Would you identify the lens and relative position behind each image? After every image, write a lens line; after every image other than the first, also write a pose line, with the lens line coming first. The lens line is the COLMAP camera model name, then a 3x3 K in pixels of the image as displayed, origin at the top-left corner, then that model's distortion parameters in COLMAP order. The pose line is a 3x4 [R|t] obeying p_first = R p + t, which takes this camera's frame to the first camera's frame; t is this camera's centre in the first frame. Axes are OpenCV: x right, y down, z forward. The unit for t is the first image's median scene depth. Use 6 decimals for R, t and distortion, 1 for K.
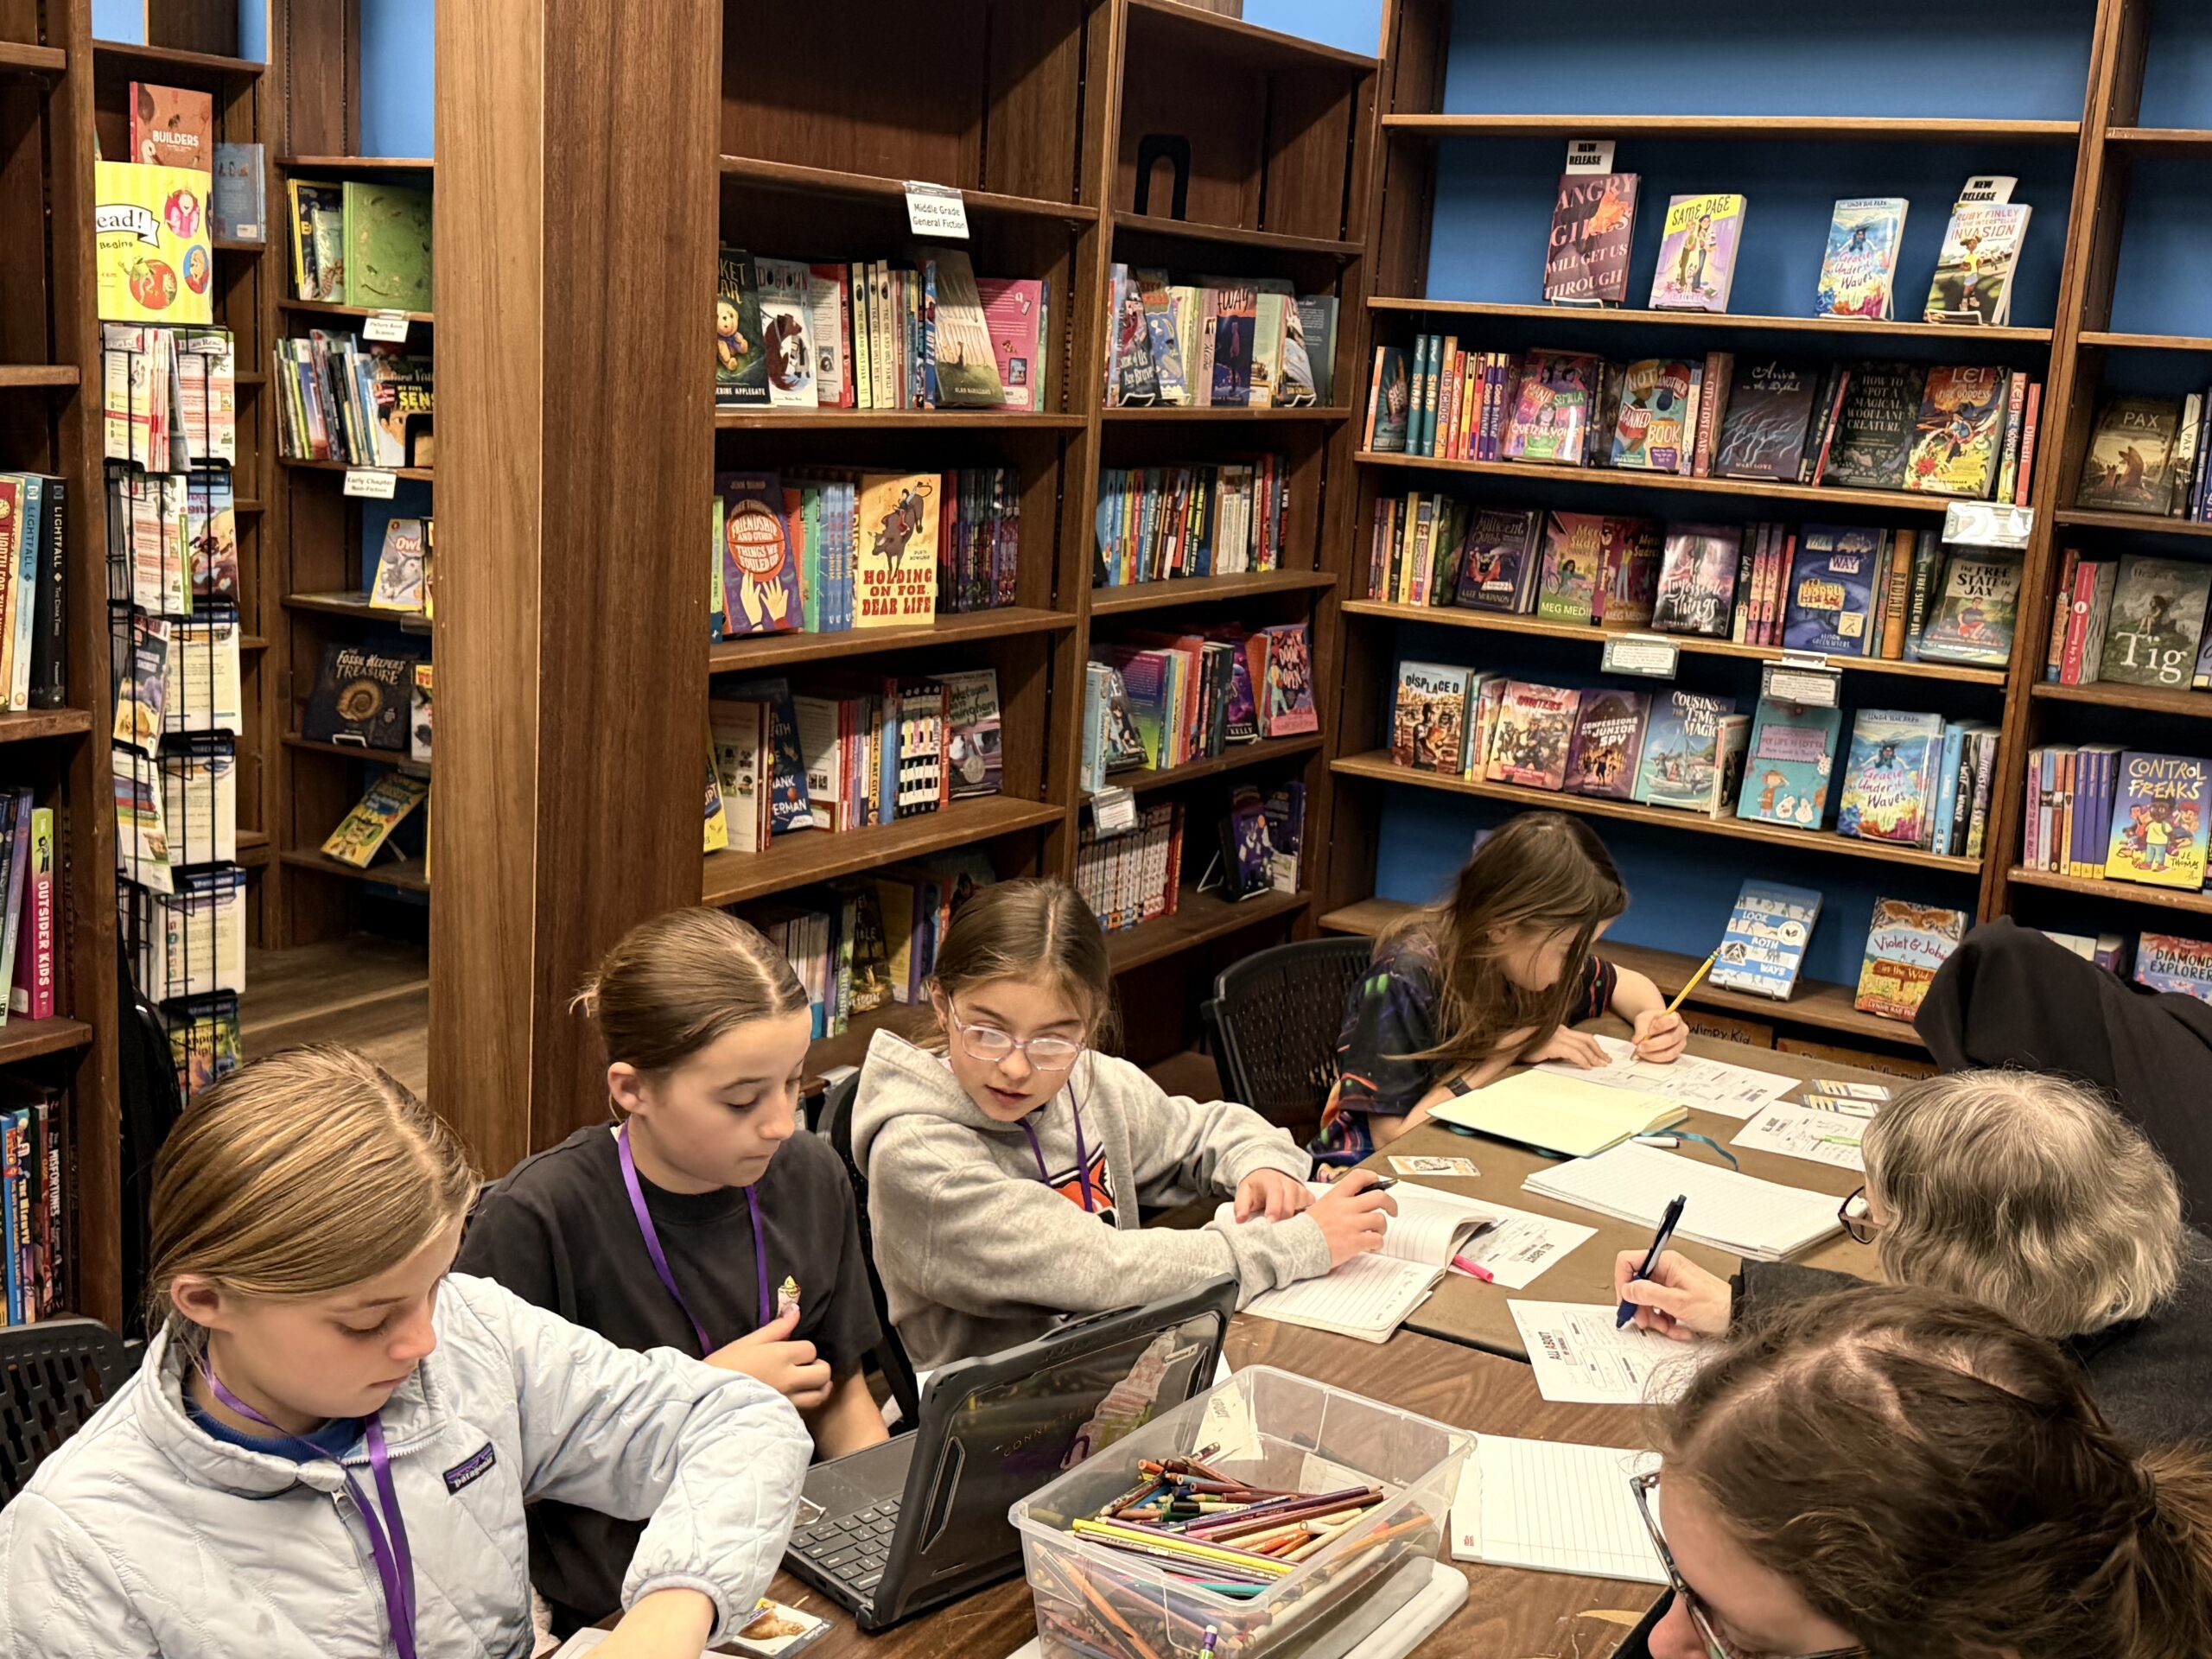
lens RADIAL K [[2549.2, 0, 1106.0], [0, 2549.2, 829.5], [0, 0, 1]] dist [0.189672, -0.479428]
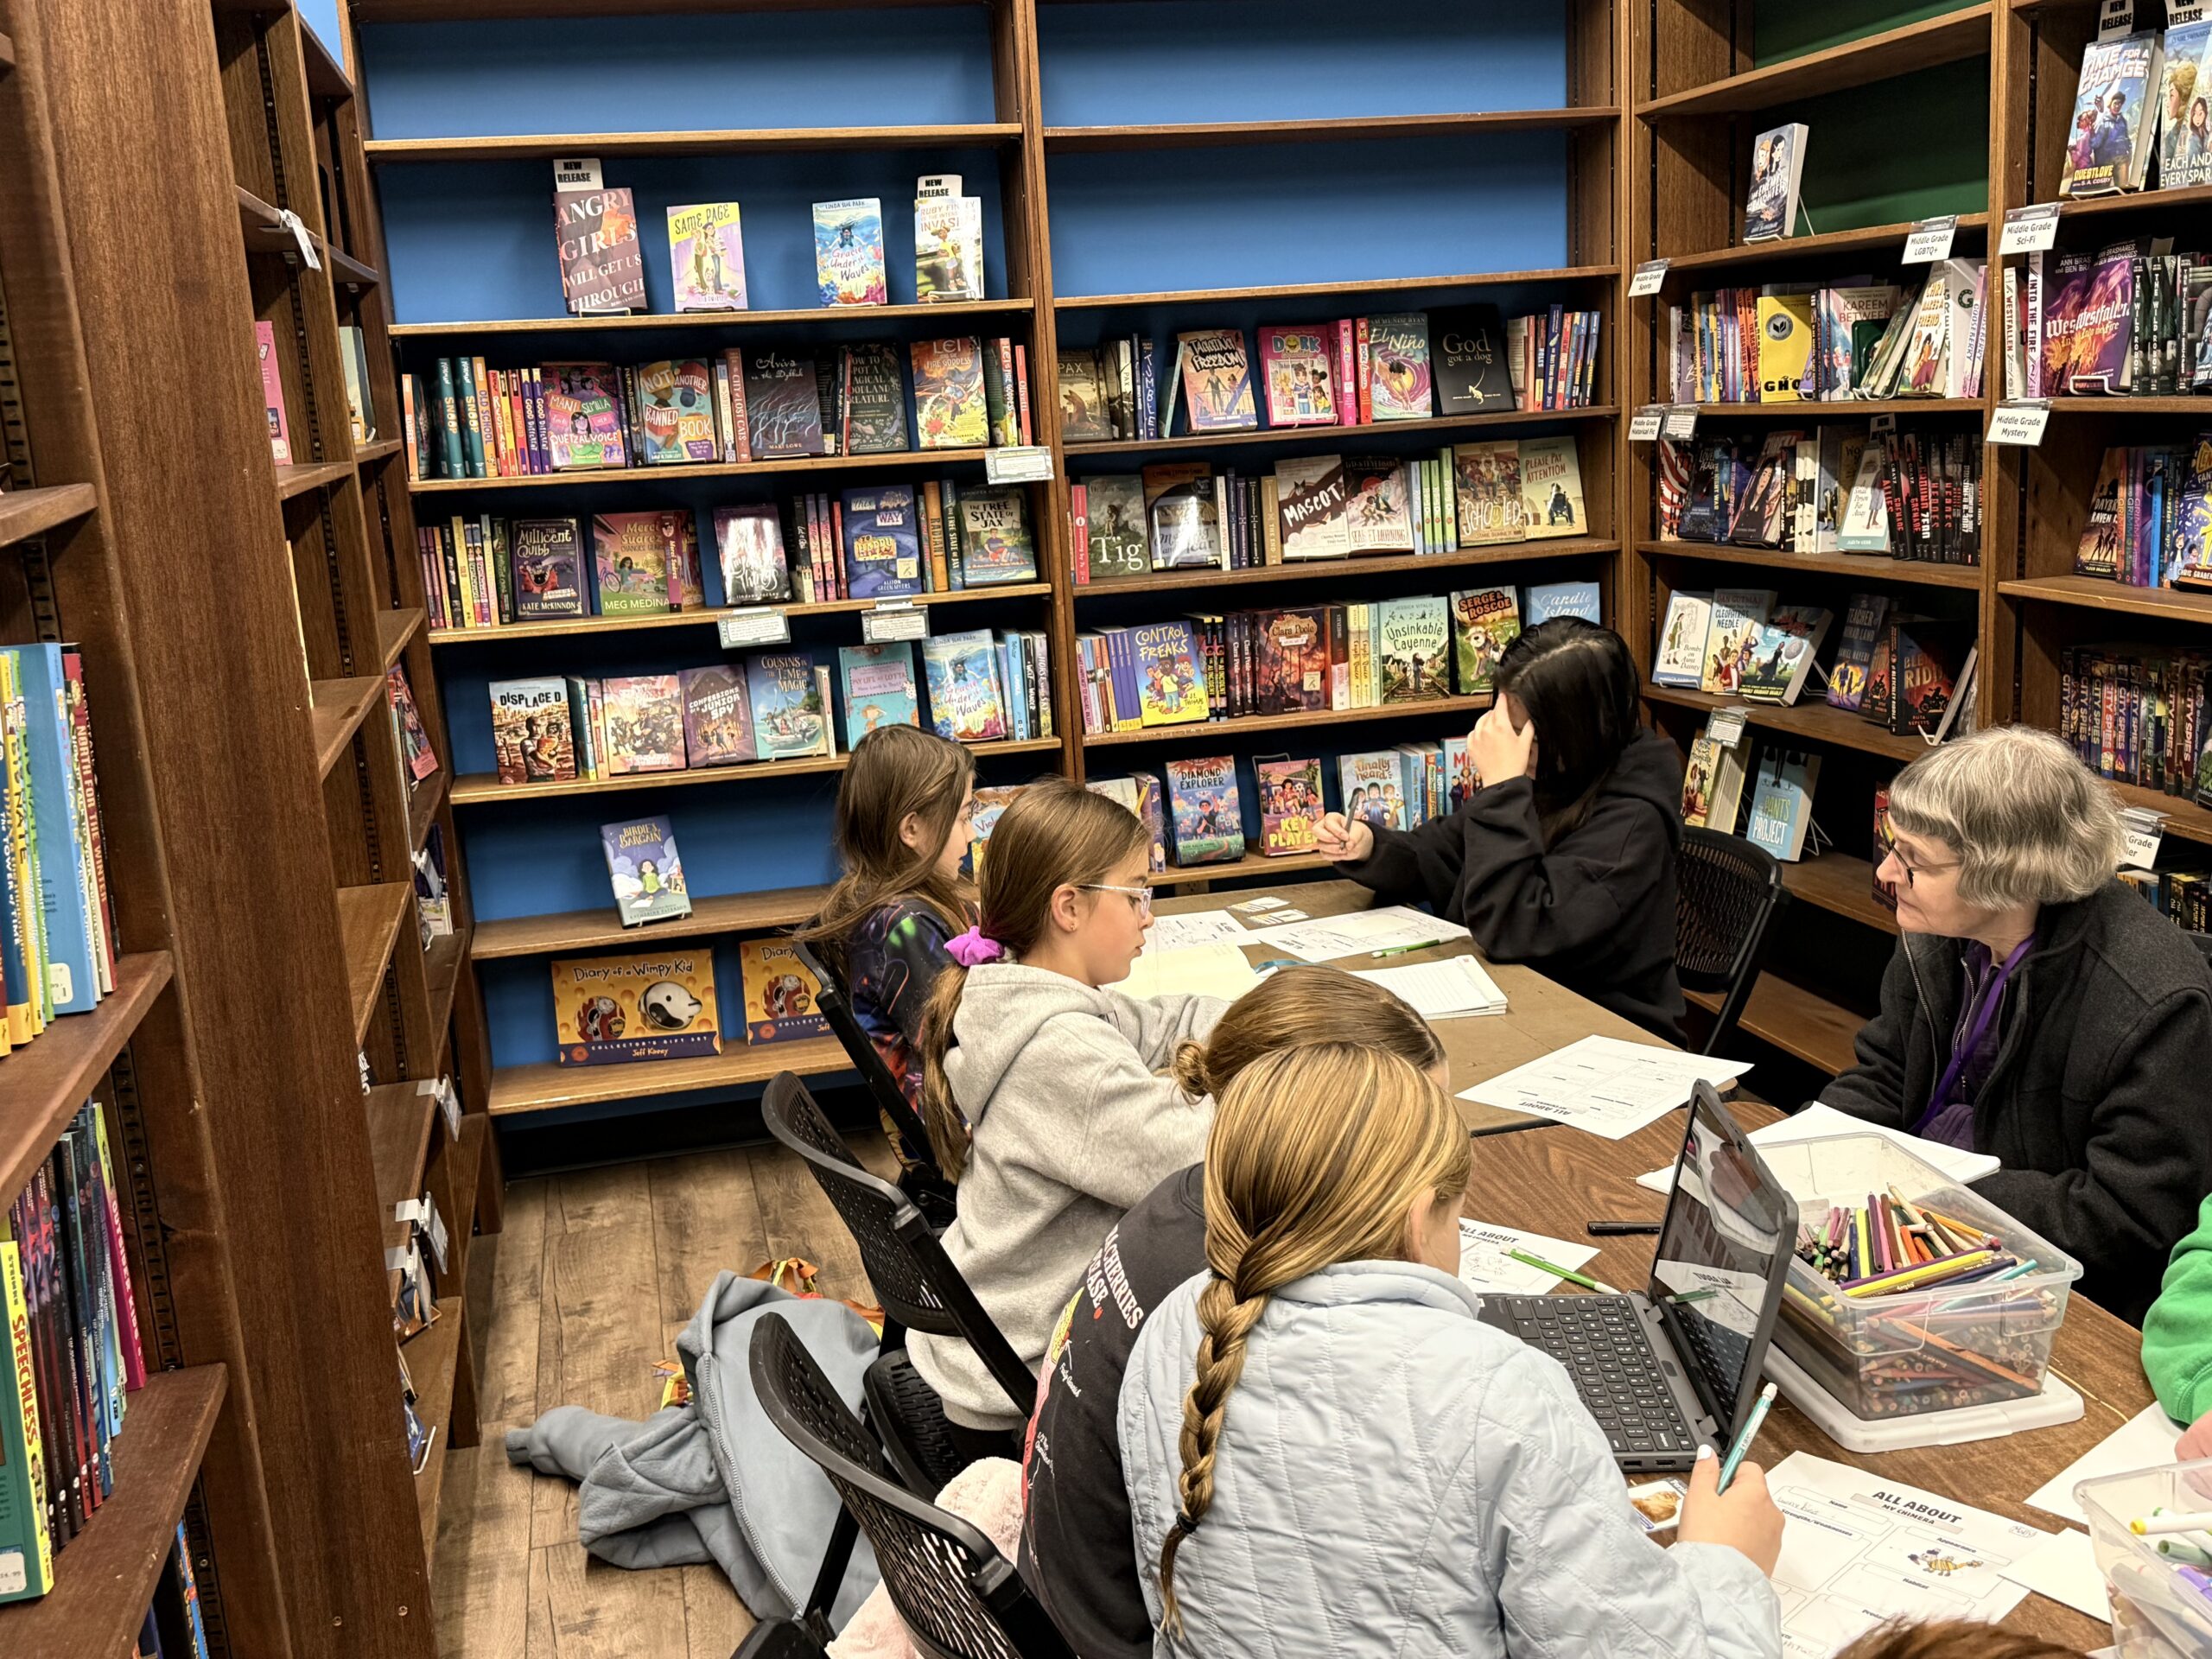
lens RADIAL K [[2251.5, 0, 1106.0], [0, 2251.5, 829.5], [0, 0, 1]] dist [0.247723, -0.592605]
pose [[0.683745, -0.242521, 0.688241, -0.377929], [0.239136, 0.965543, 0.102663, -0.047726], [-0.689425, 0.094388, 0.718181, 0.205504]]
